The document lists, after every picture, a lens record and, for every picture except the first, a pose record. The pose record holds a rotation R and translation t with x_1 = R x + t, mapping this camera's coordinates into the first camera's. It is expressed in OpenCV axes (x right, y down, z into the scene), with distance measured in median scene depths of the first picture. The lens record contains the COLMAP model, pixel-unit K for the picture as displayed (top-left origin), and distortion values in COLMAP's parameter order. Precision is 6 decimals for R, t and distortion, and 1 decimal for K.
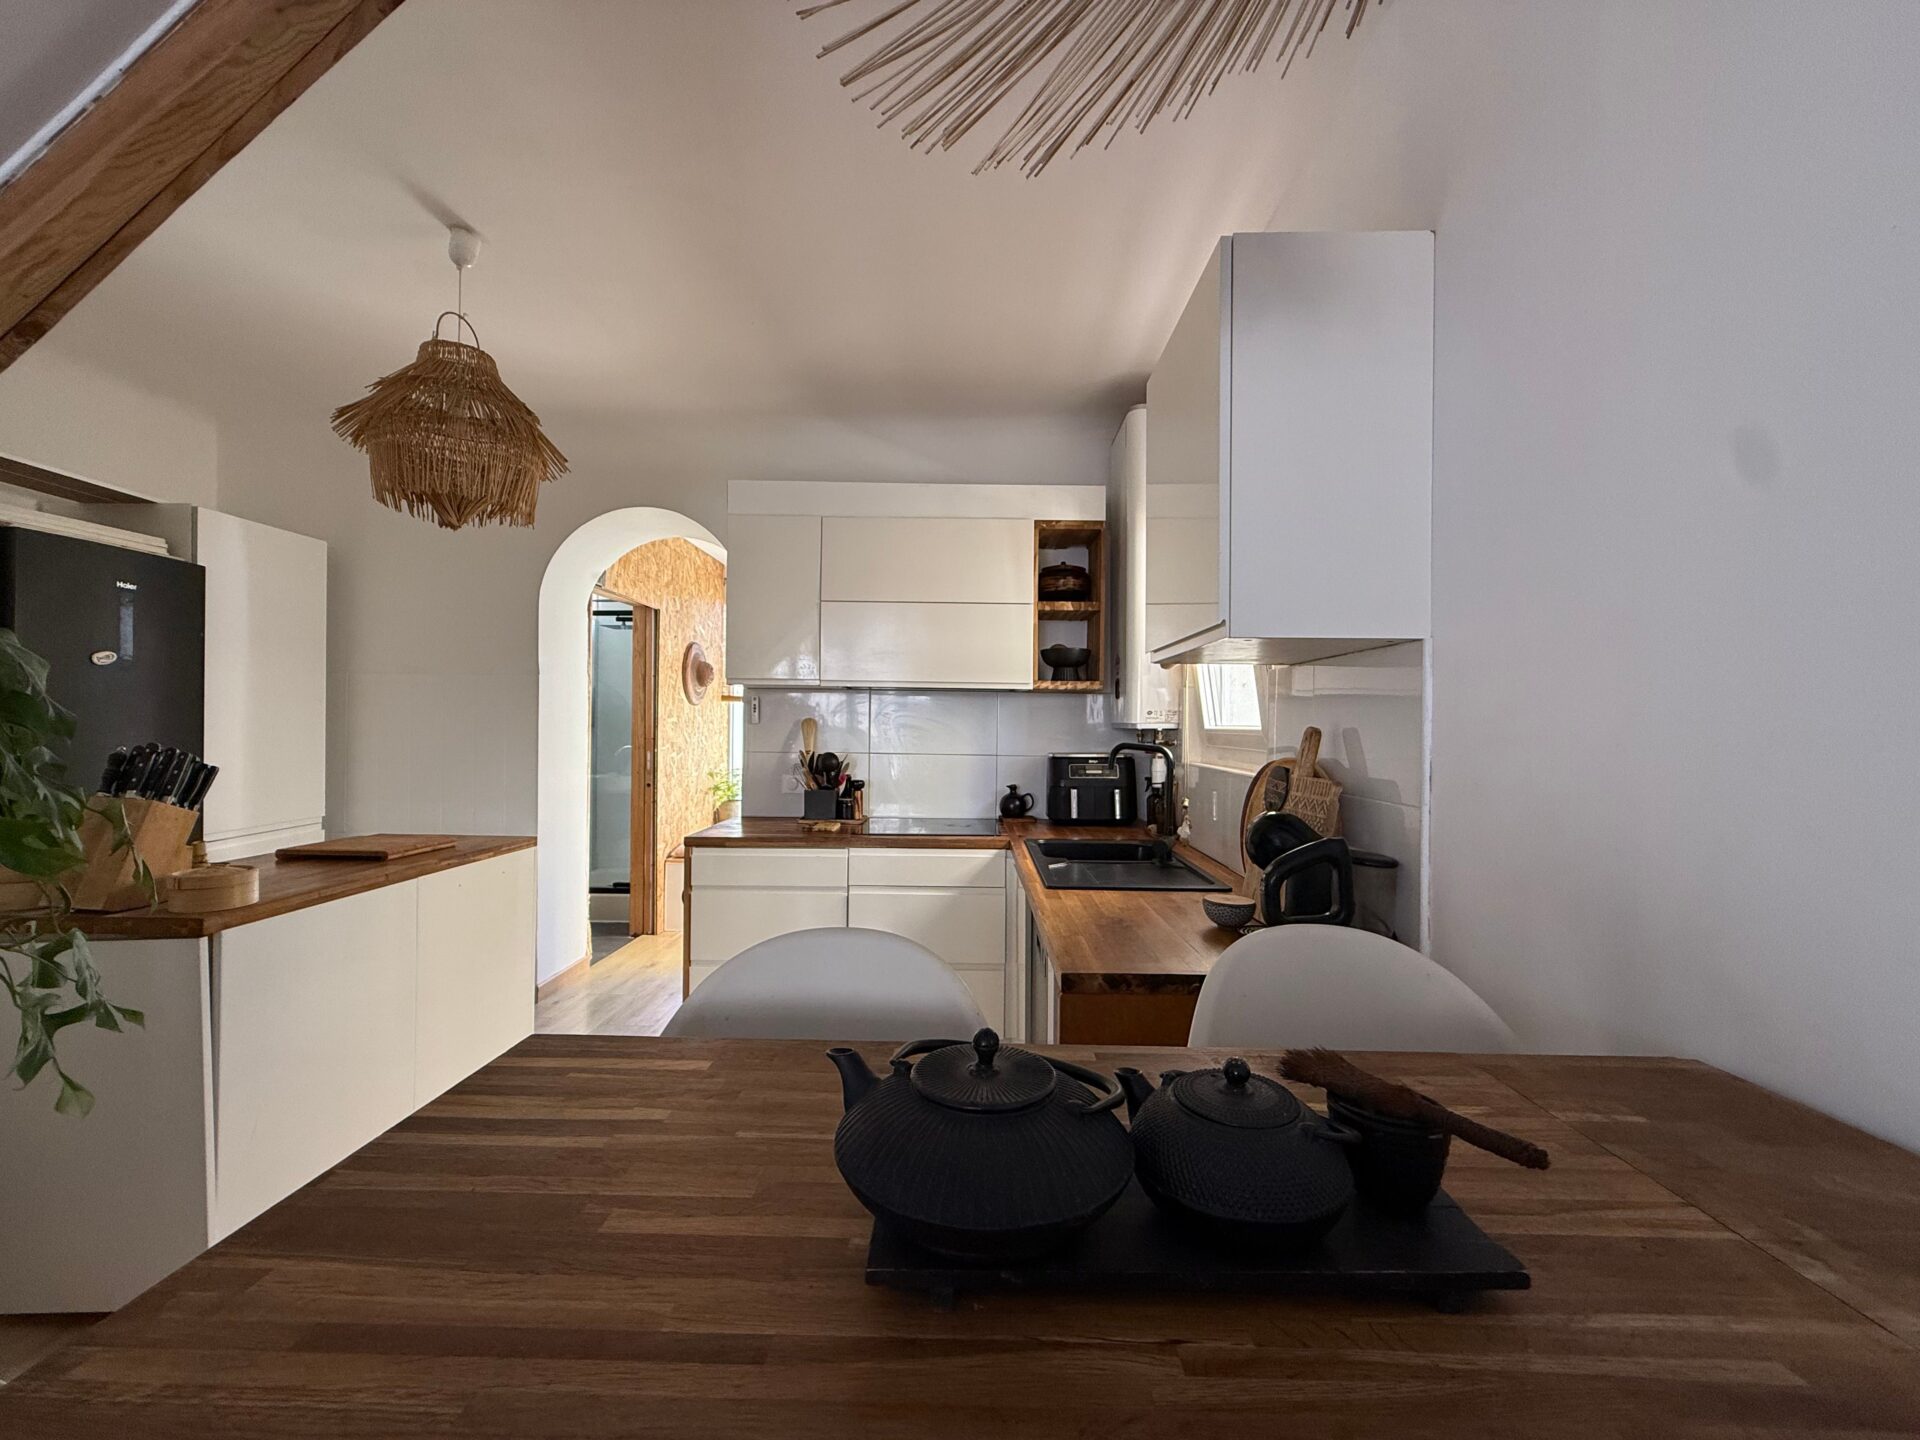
lens RADIAL K [[767.9, 0, 956.0], [0, 767.9, 719.7], [0, 0, 1]] dist [0.000665, 0.000891]
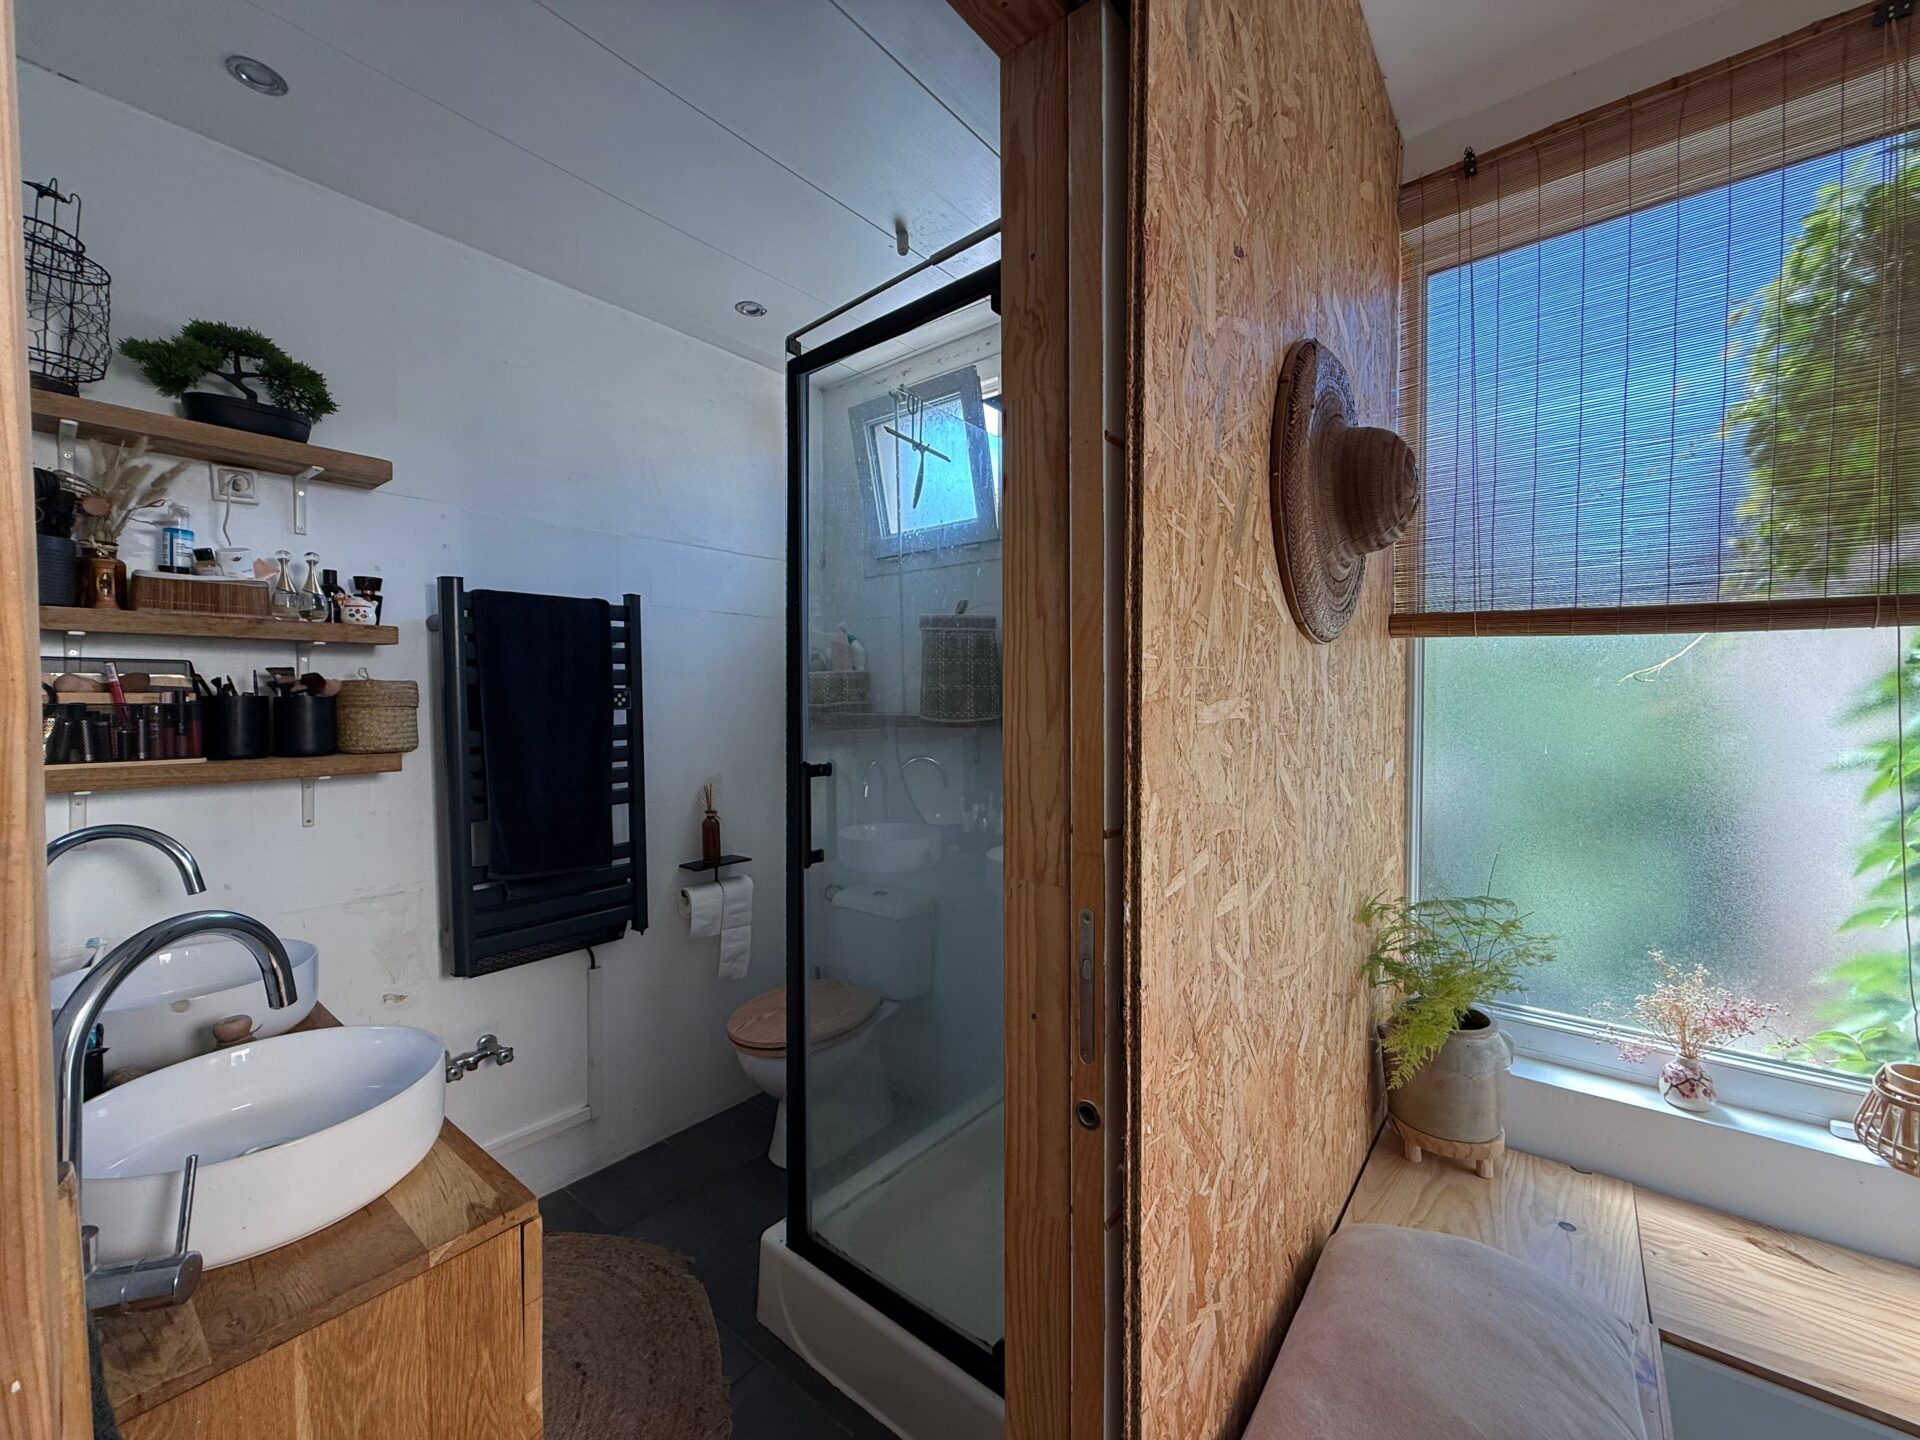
lens RADIAL K [[767.9, 0, 961.6], [0, 767.9, 720.8], [0, 0, 1]] dist [0.000665, 0.000891]
pose [[0.789595, 0.007595, -0.613581, -0.477605], [0.012696, 0.999507, 0.028710, -0.005065], [0.613497, -0.030459, 0.789110, 1.273722]]
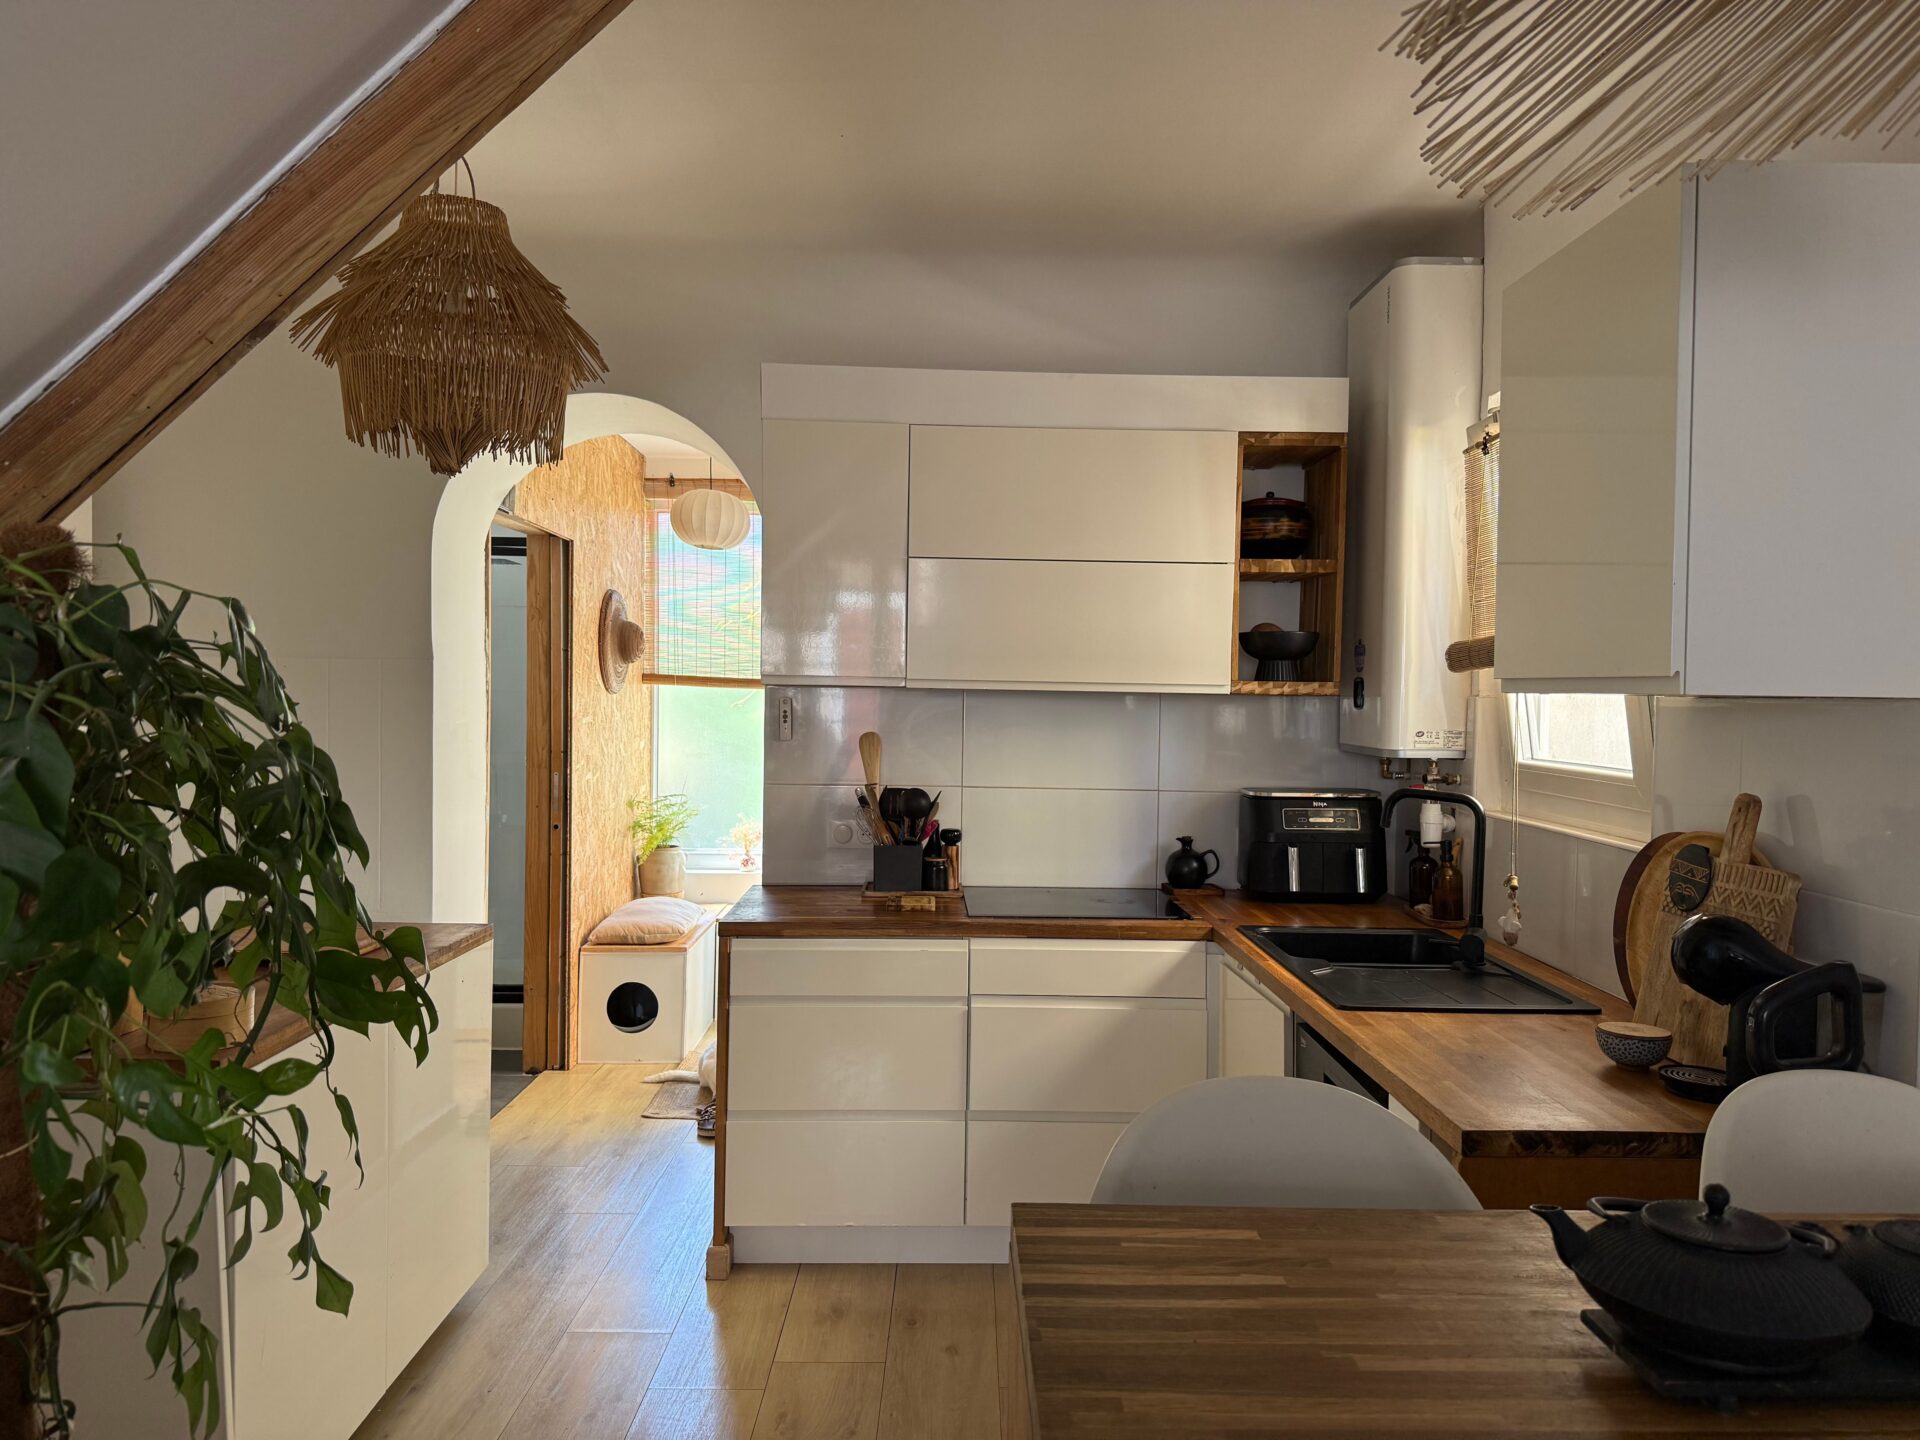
lens RADIAL K [[1345.4, 0, 963.0], [0, 1345.4, 721.7], [0, 0, 1]] dist [0.042749, -0.023196]
pose [[0.999368, 0.004600, 0.035262, -0.167642], [-0.005616, 0.999570, 0.028779, -0.047258], [-0.035115, -0.028959, 0.998964, -0.134394]]
